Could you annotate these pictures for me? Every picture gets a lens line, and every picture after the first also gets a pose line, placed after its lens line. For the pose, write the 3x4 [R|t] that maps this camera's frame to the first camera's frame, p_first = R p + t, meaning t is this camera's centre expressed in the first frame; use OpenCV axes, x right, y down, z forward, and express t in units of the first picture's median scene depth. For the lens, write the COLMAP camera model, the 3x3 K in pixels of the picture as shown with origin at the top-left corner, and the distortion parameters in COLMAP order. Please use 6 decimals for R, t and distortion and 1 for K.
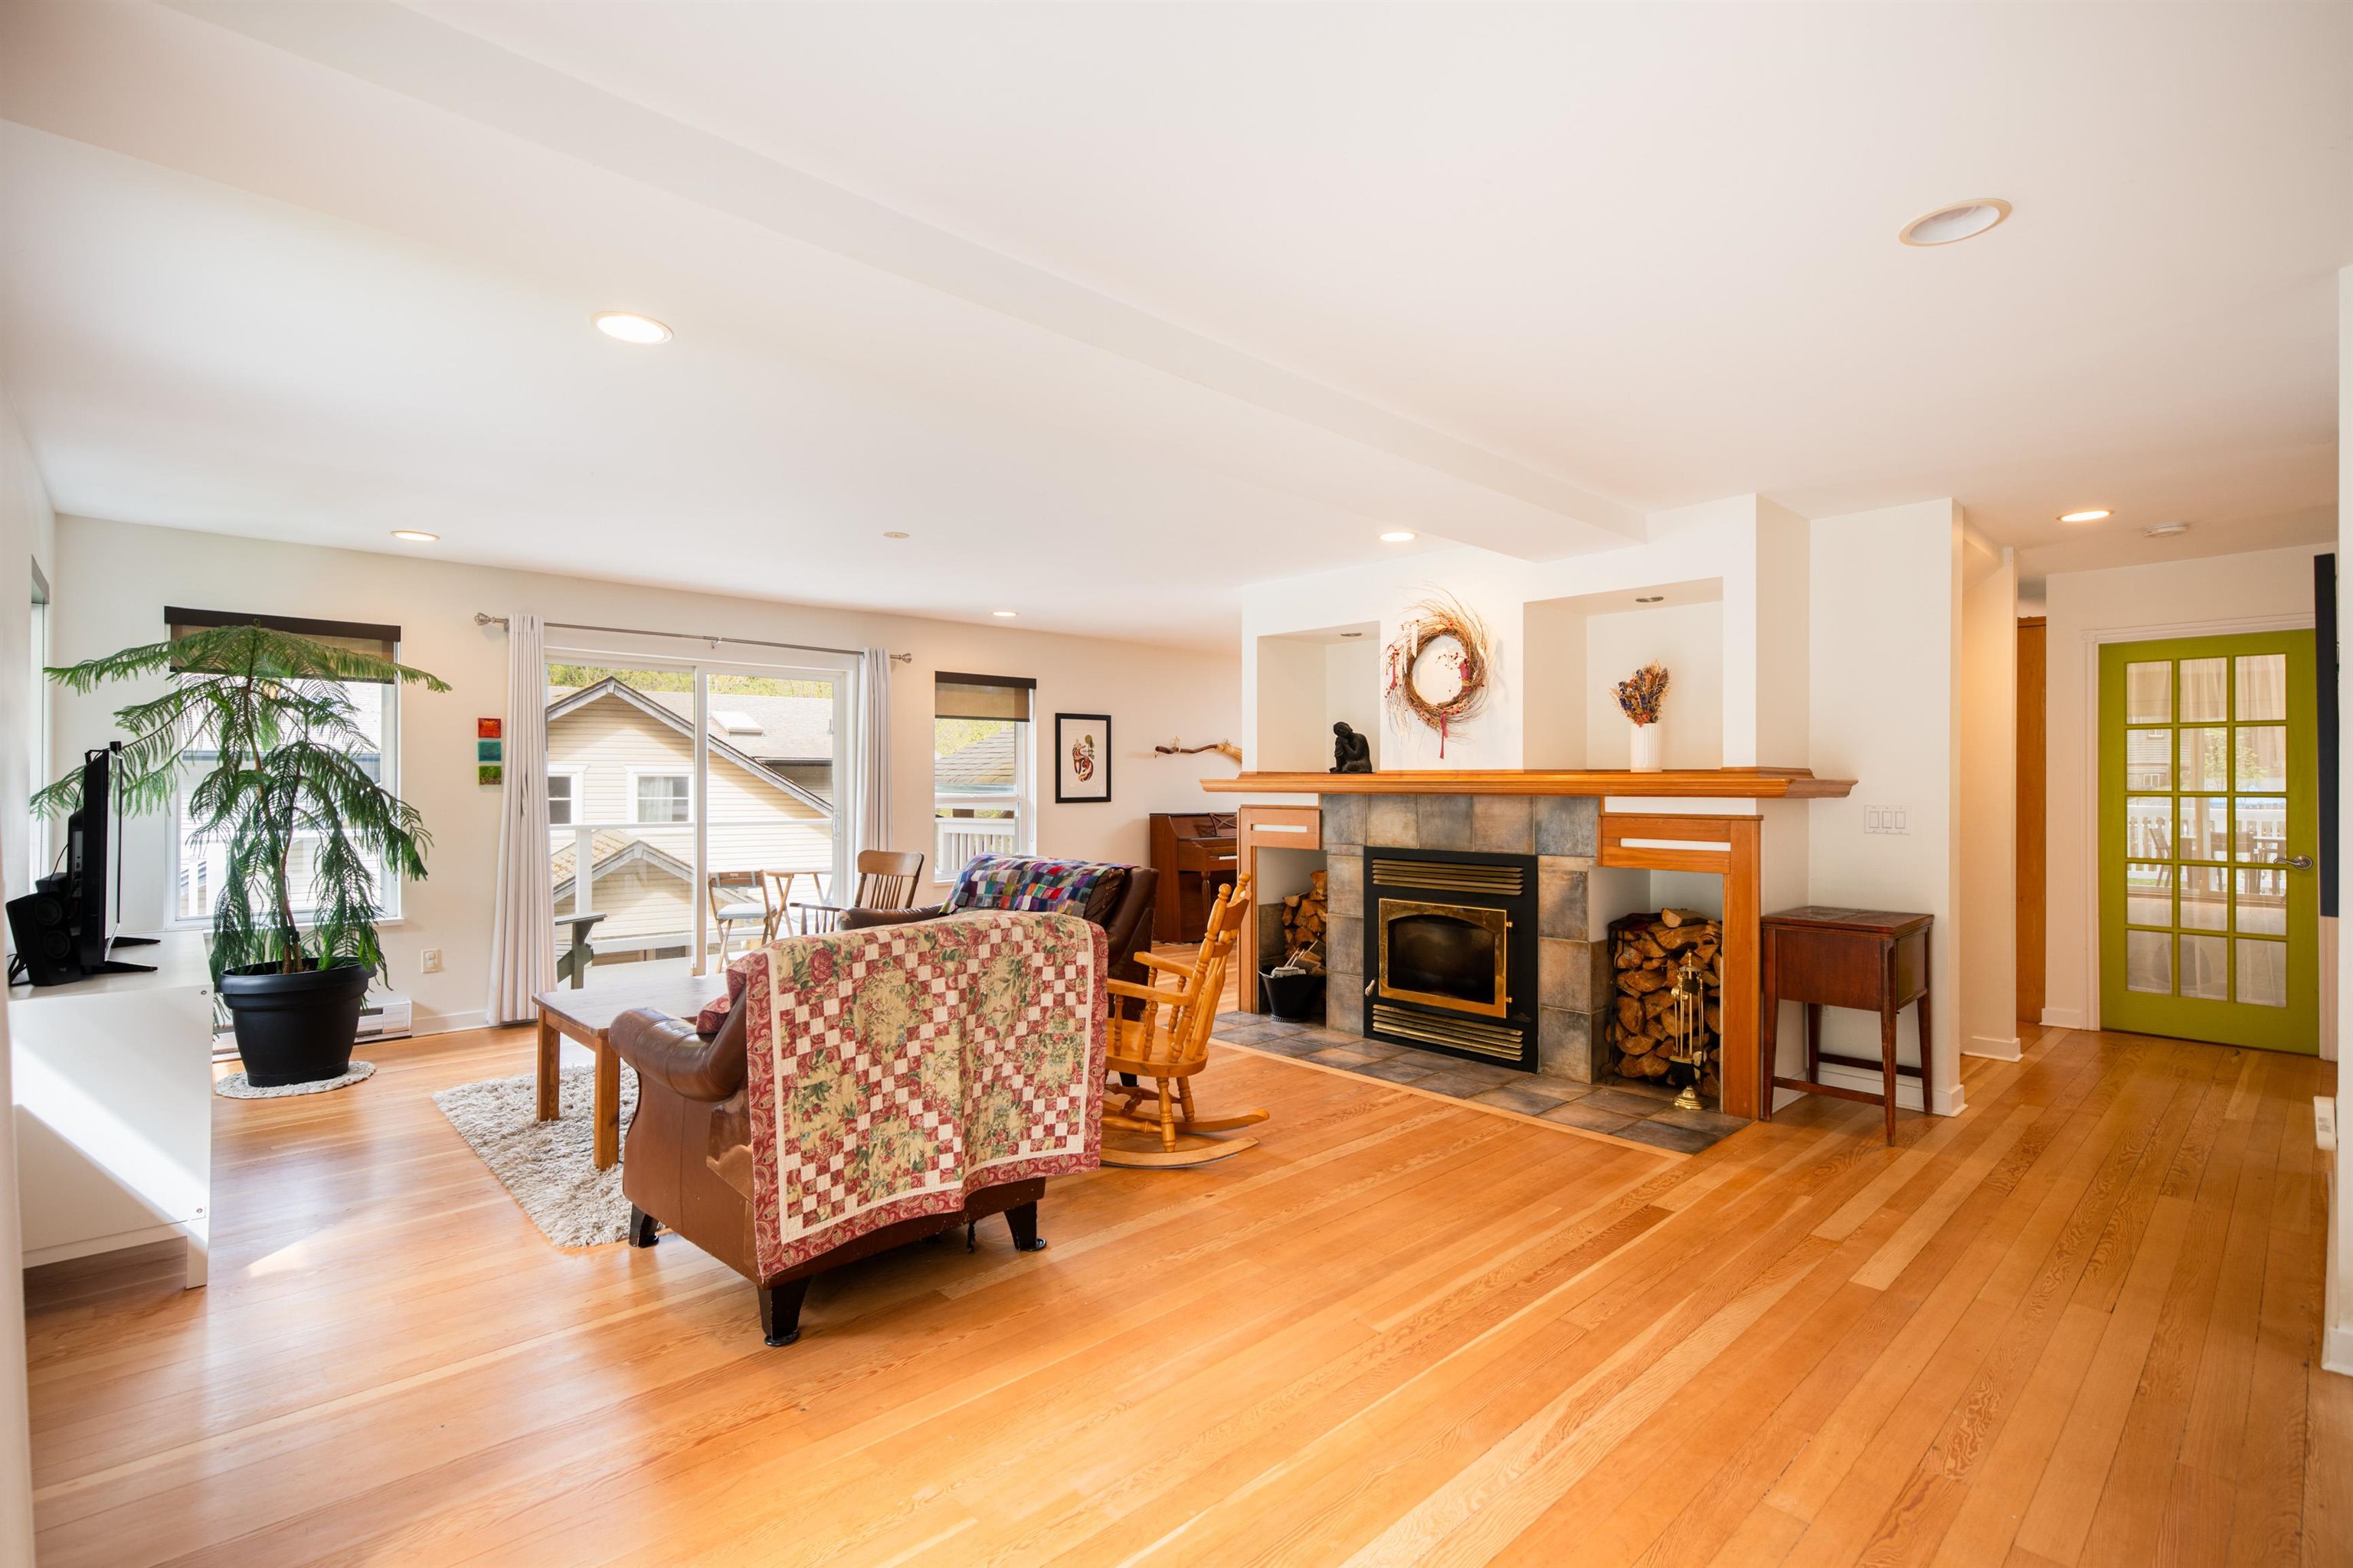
lens RADIAL K [[1087.5, 0, 1183.7], [0, 1087.5, 778.5], [0, 0, 1]] dist [0.002803, 0.001601]
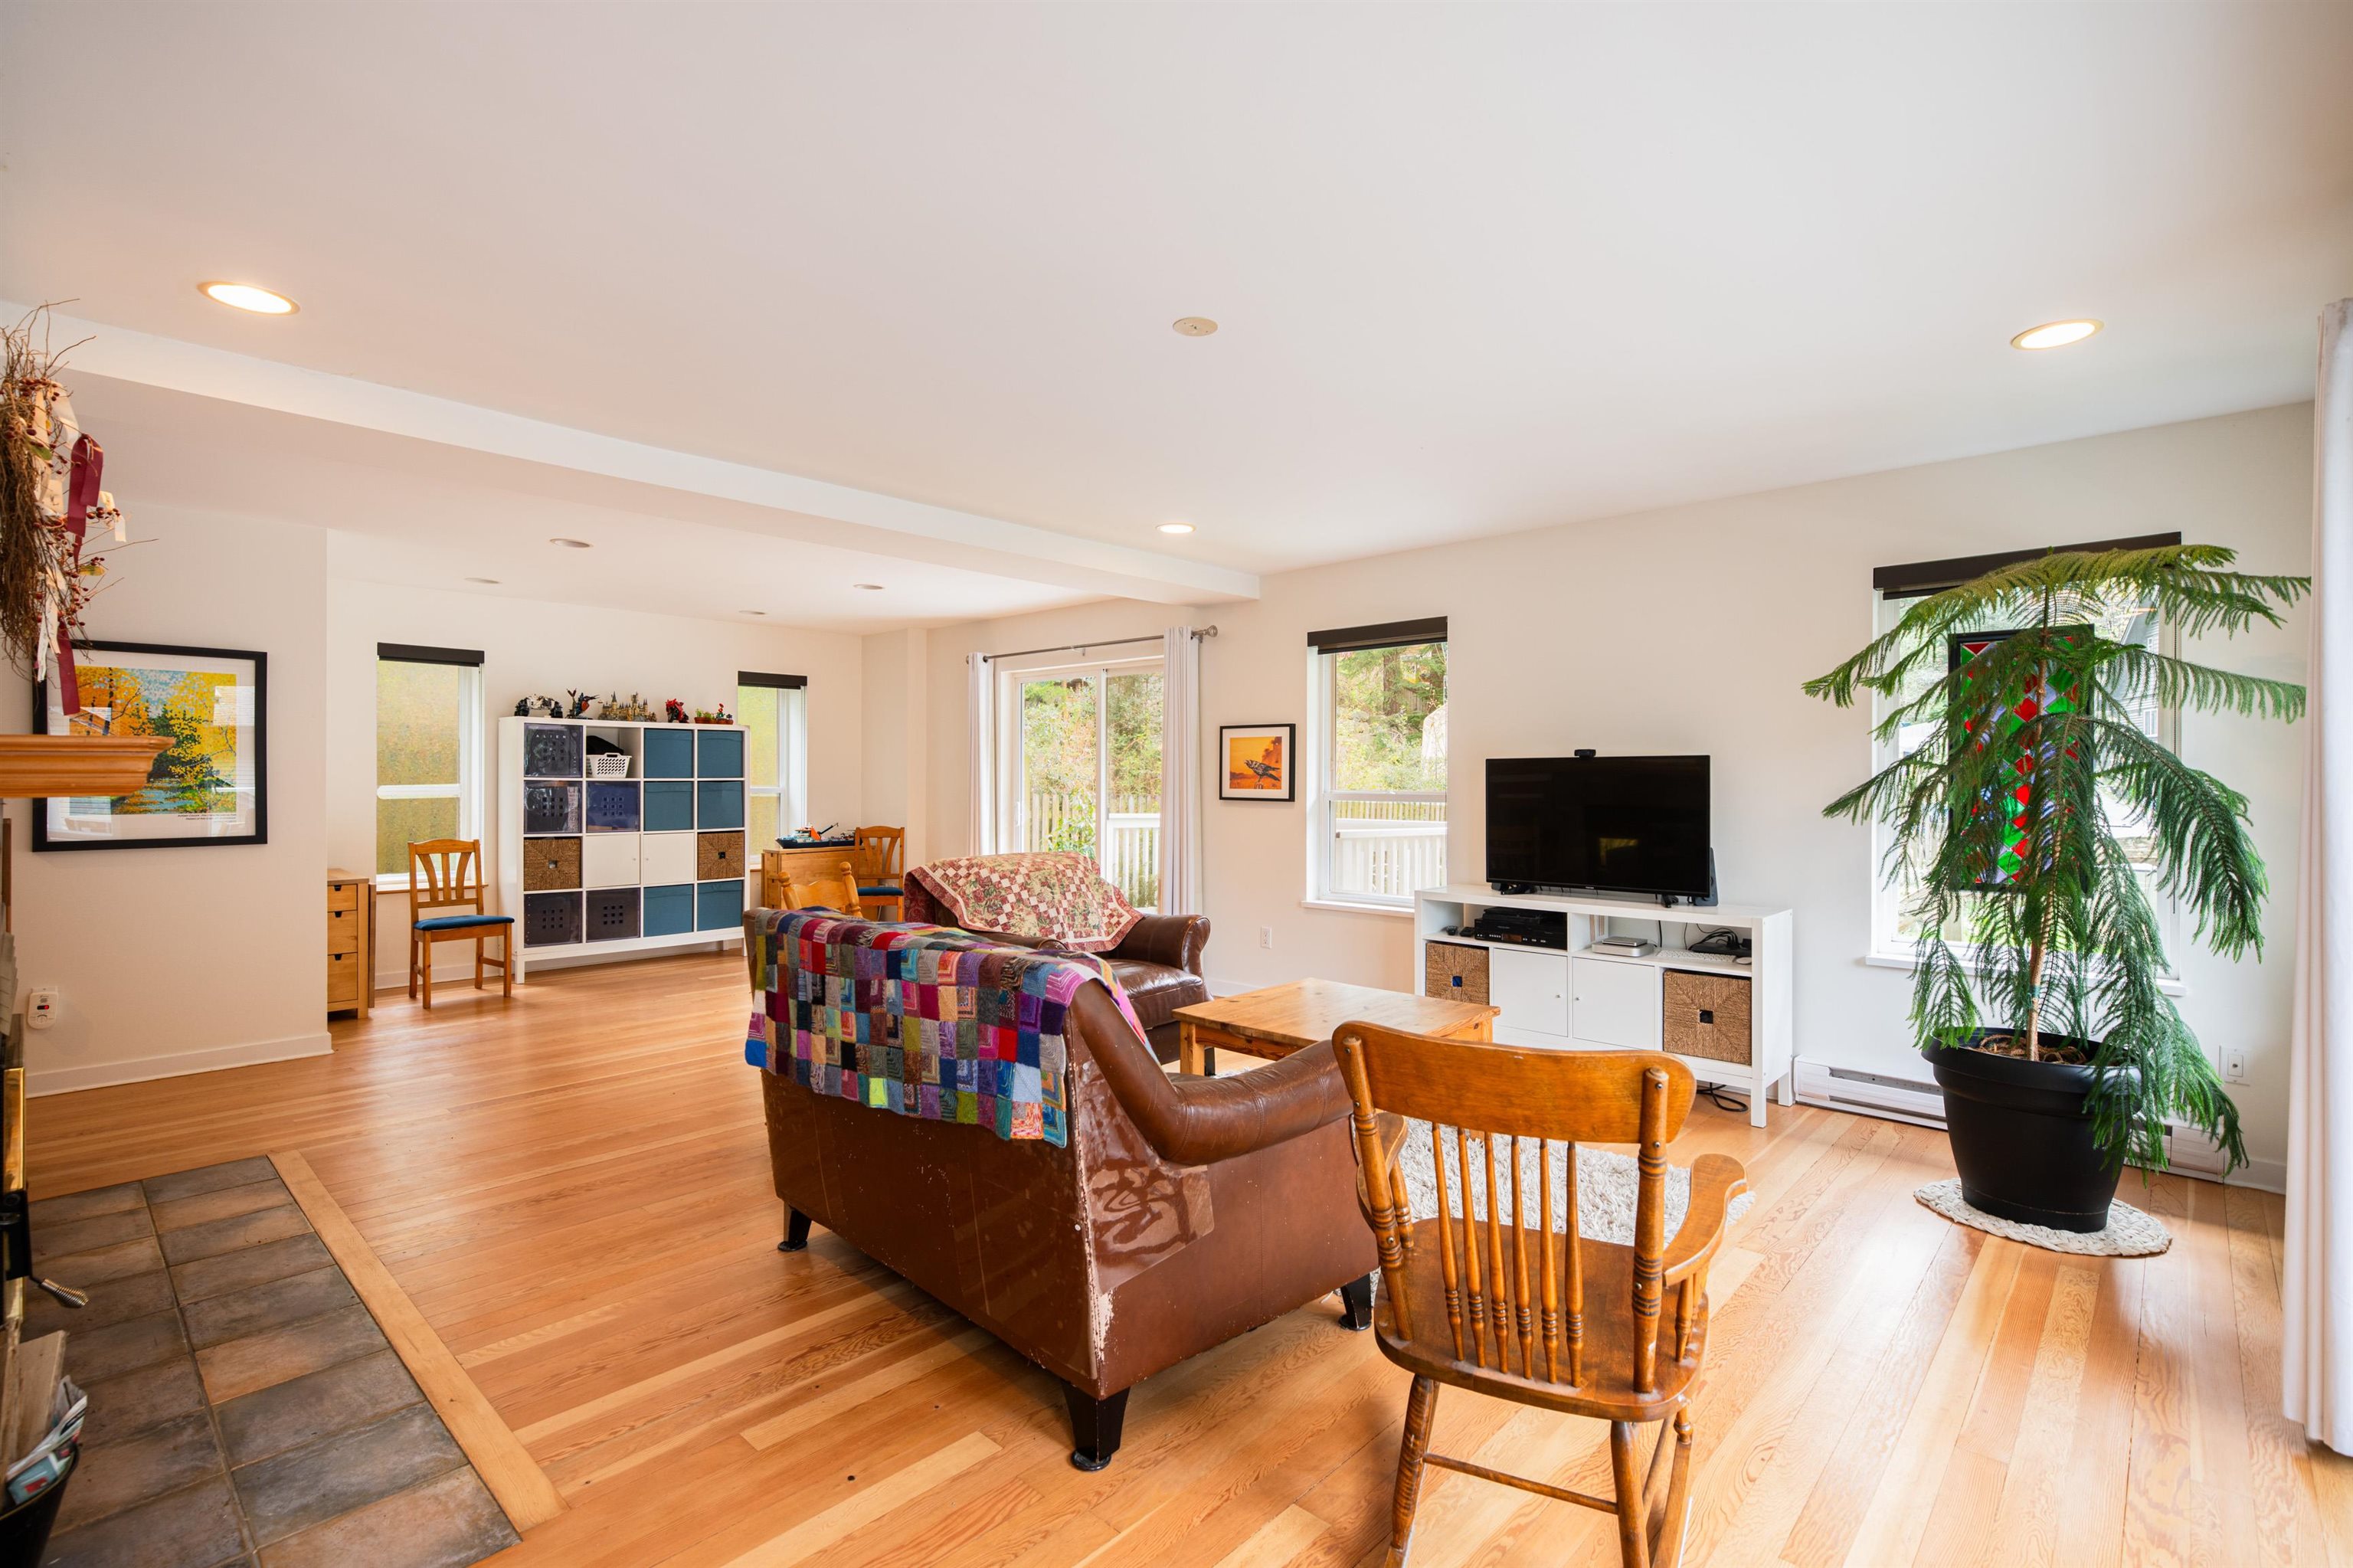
lens RADIAL K [[1087.5, 0, 1178.7], [0, 1087.5, 781.6], [0, 0, 1]] dist [0.002803, 0.001601]
pose [[-0.998414, -0.001779, -0.056269, -0.232663], [-0.001612, 0.999994, -0.003007, 0.009894], [0.056274, -0.002911, -0.998411, 1.604806]]
